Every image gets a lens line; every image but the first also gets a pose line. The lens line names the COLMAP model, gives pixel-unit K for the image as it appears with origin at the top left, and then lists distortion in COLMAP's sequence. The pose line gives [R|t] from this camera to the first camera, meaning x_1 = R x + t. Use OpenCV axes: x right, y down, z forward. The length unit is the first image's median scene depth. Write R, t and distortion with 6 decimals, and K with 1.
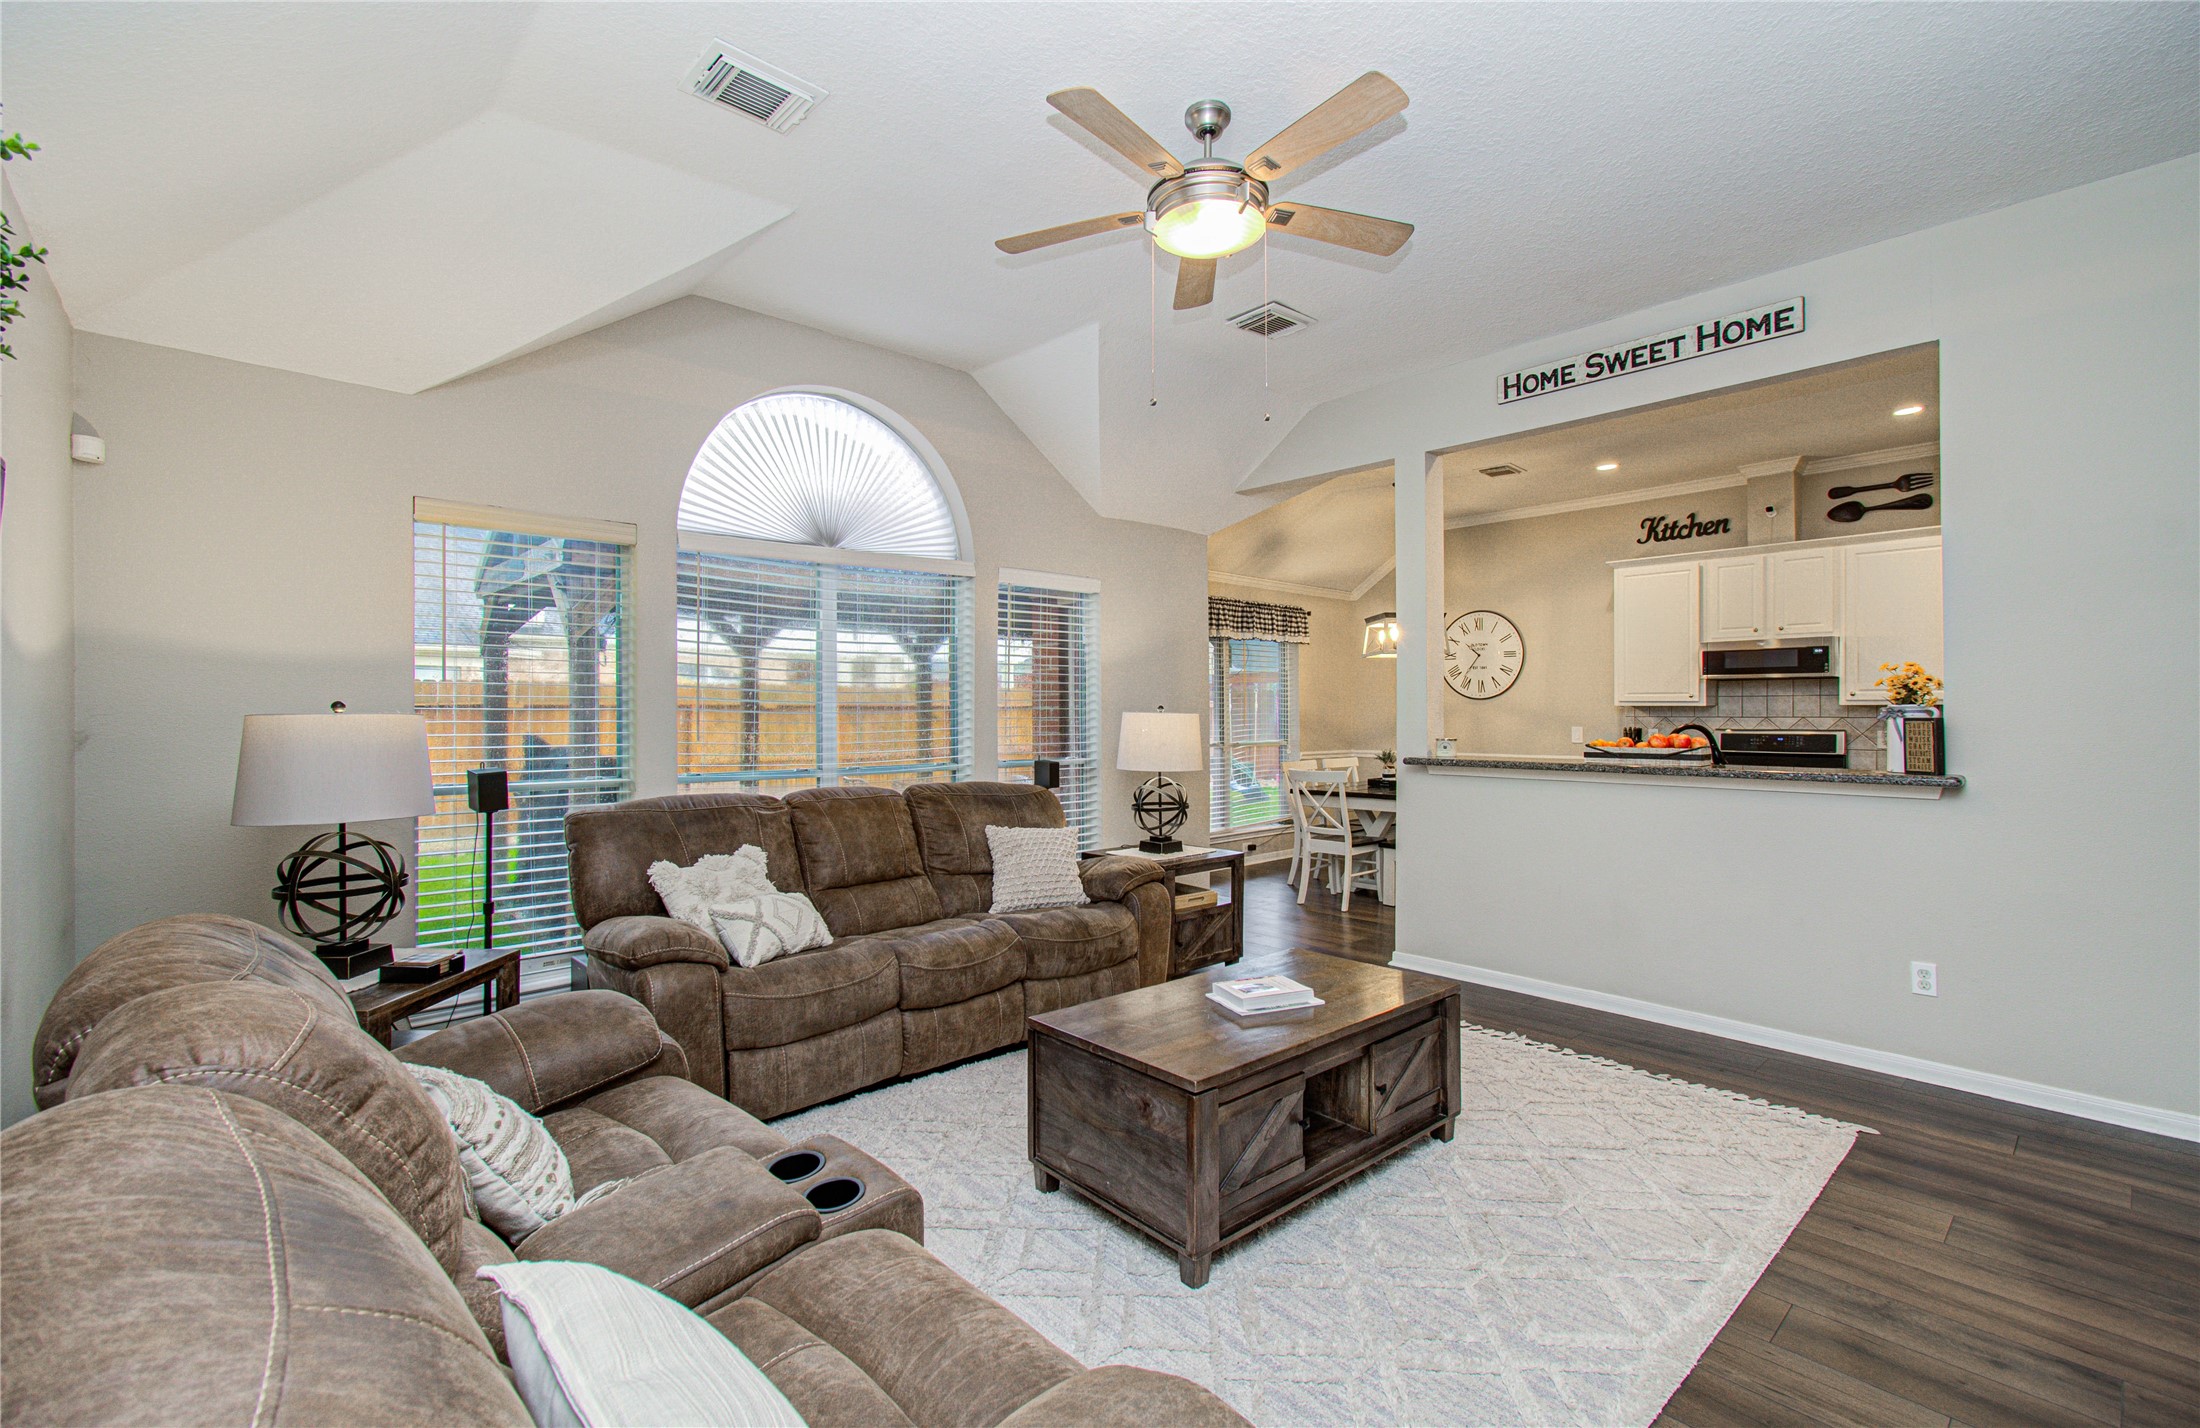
lens RADIAL K [[952.6, 0, 1096.5], [0, 952.6, 703.5], [0, 0, 1]] dist [0.016598, -0.008000]
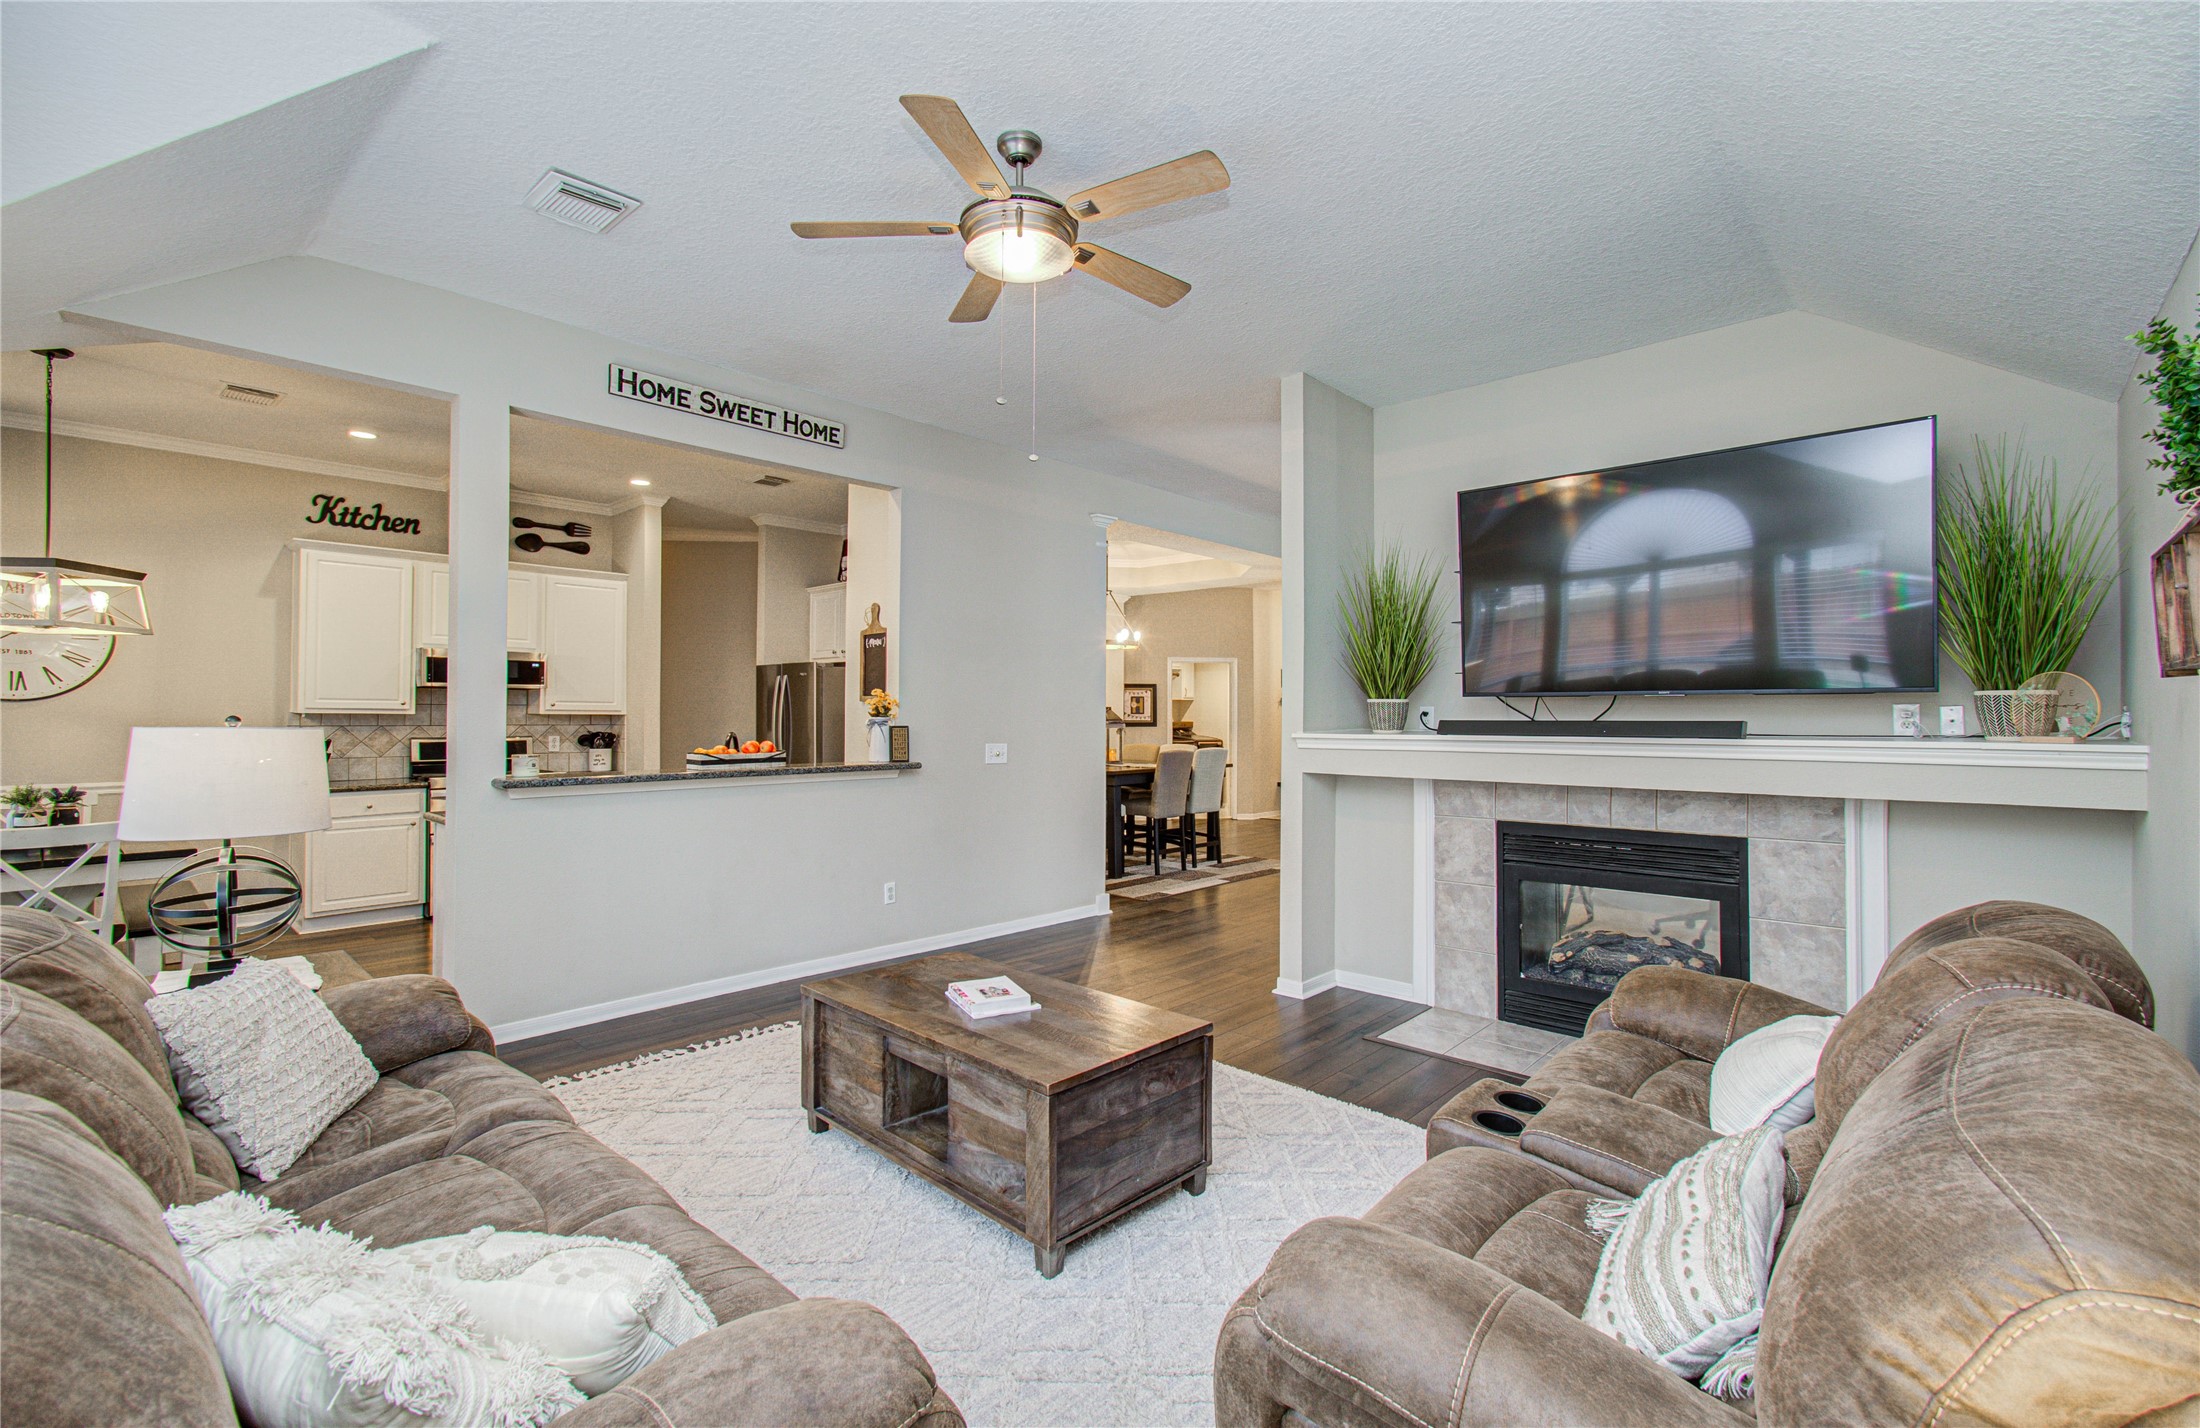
lens RADIAL K [[959.4, 0, 1092.7], [0, 959.4, 705.9], [0, 0, 1]] dist [0.004221, 0.000660]
pose [[-0.072805, 0.013069, 0.997261, -0.378874], [-0.012445, 0.999824, -0.014011, -0.000241], [-0.997269, -0.013431, -0.072630, 0.413173]]
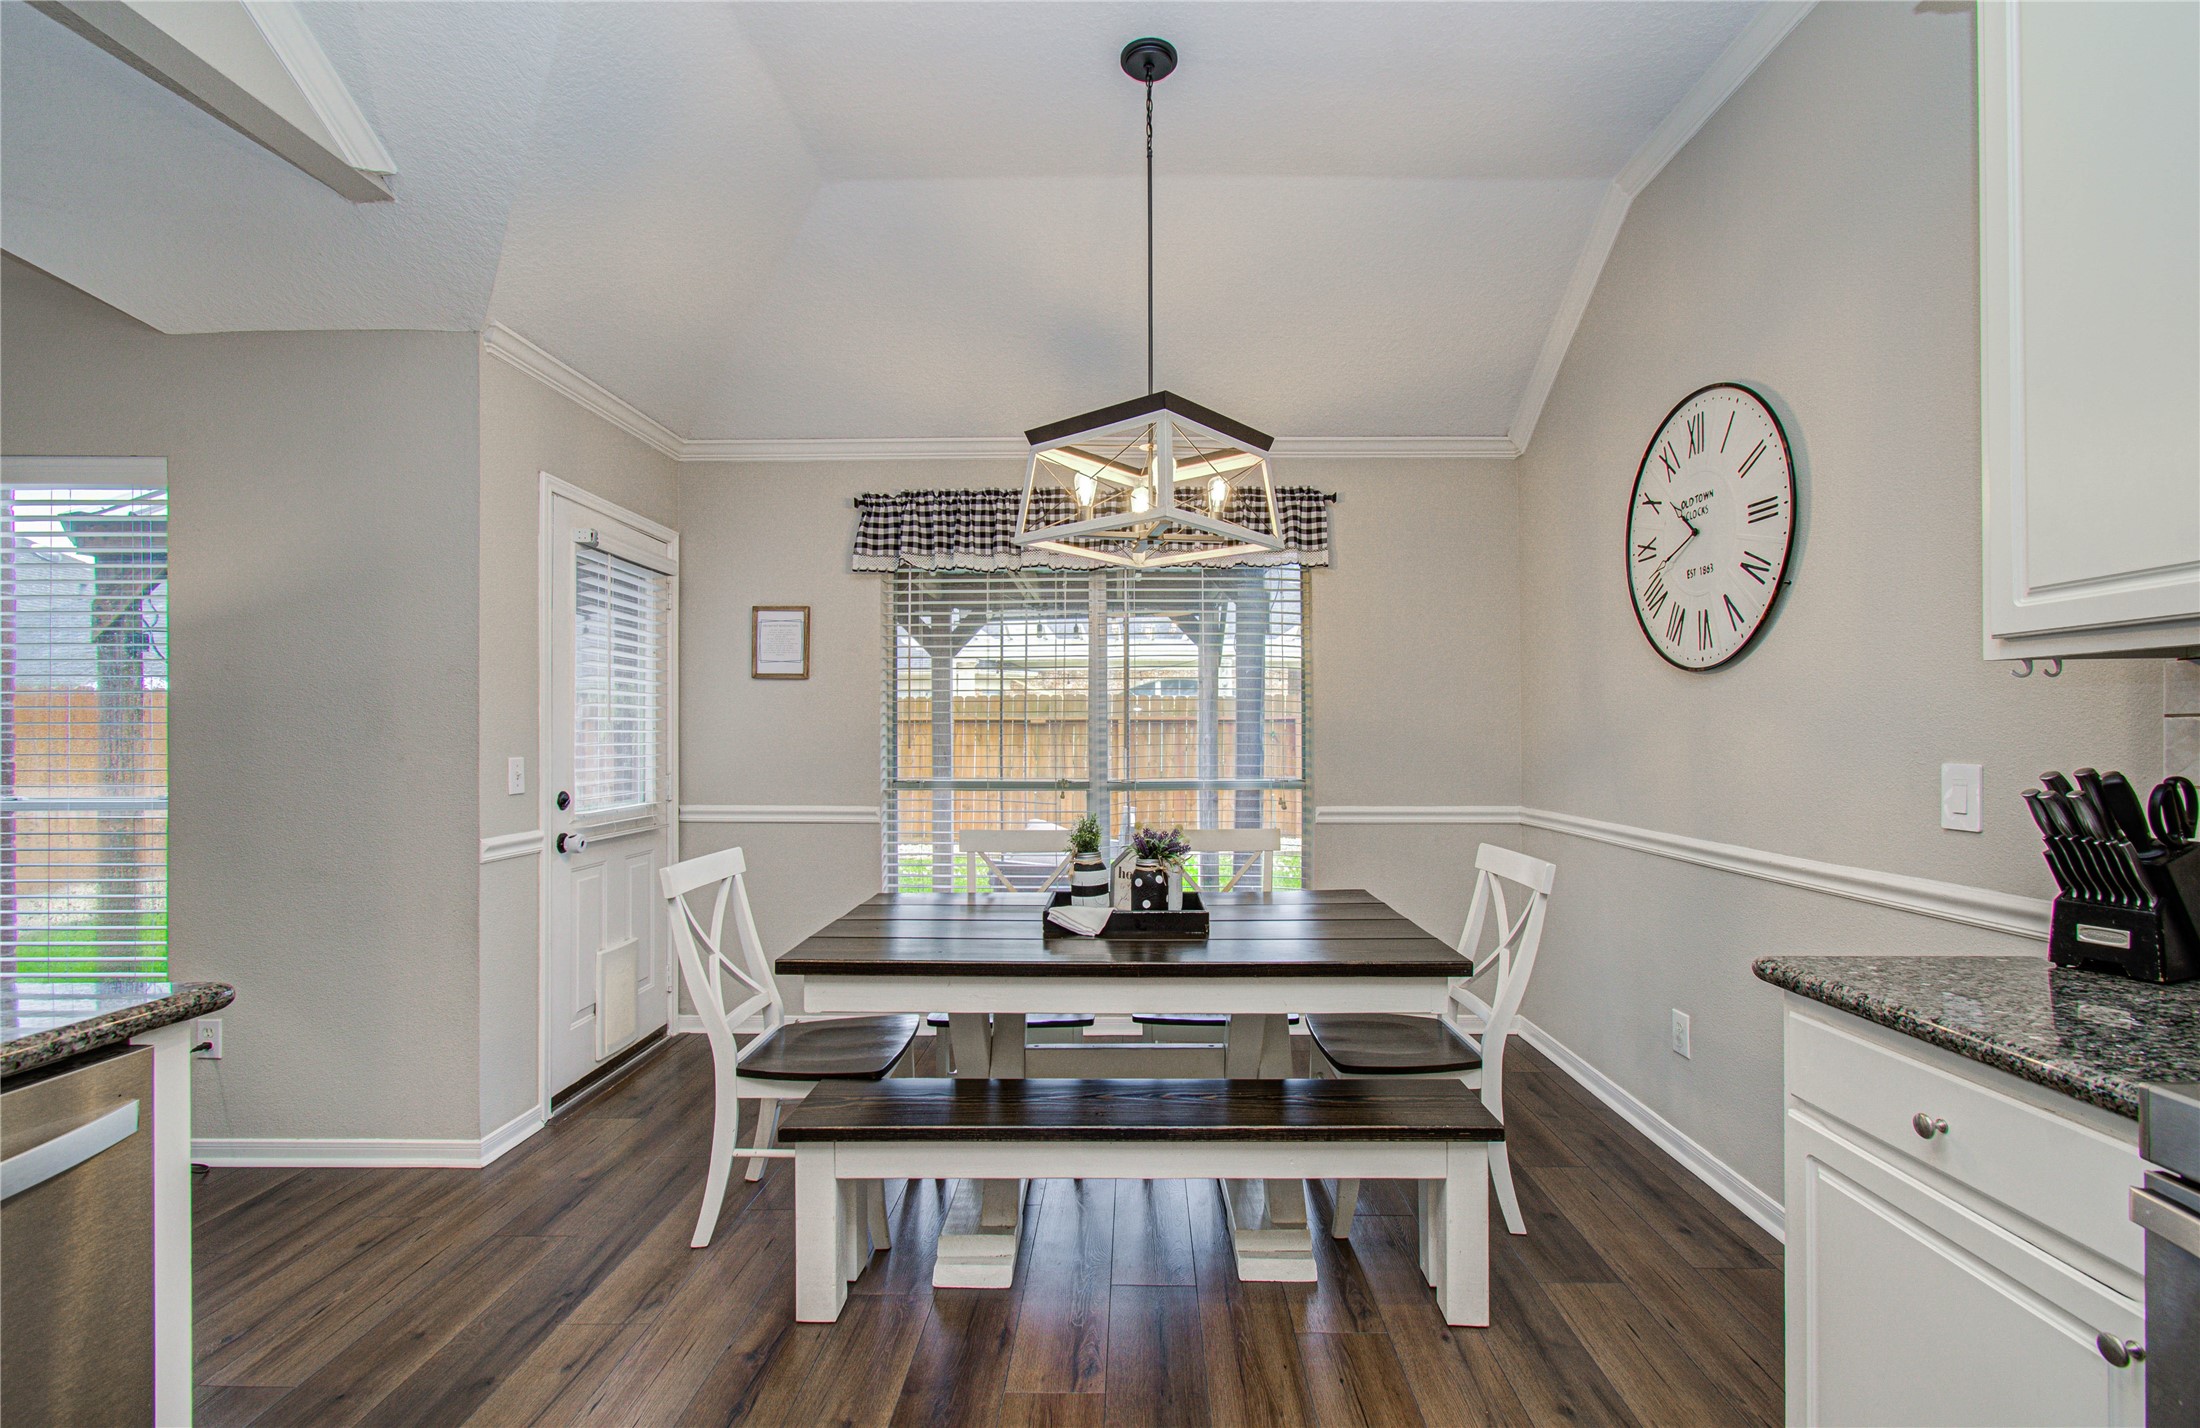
lens RADIAL K [[962.9, 0, 1114.1], [0, 962.9, 730.5], [0, 0, 1]] dist [0.001134, 0.000119]
pose [[0.735022, 0.006328, -0.678014, 0.606358], [-0.003963, 0.999979, 0.005037, 0.018673], [0.678032, -0.001015, 0.735032, 0.806342]]
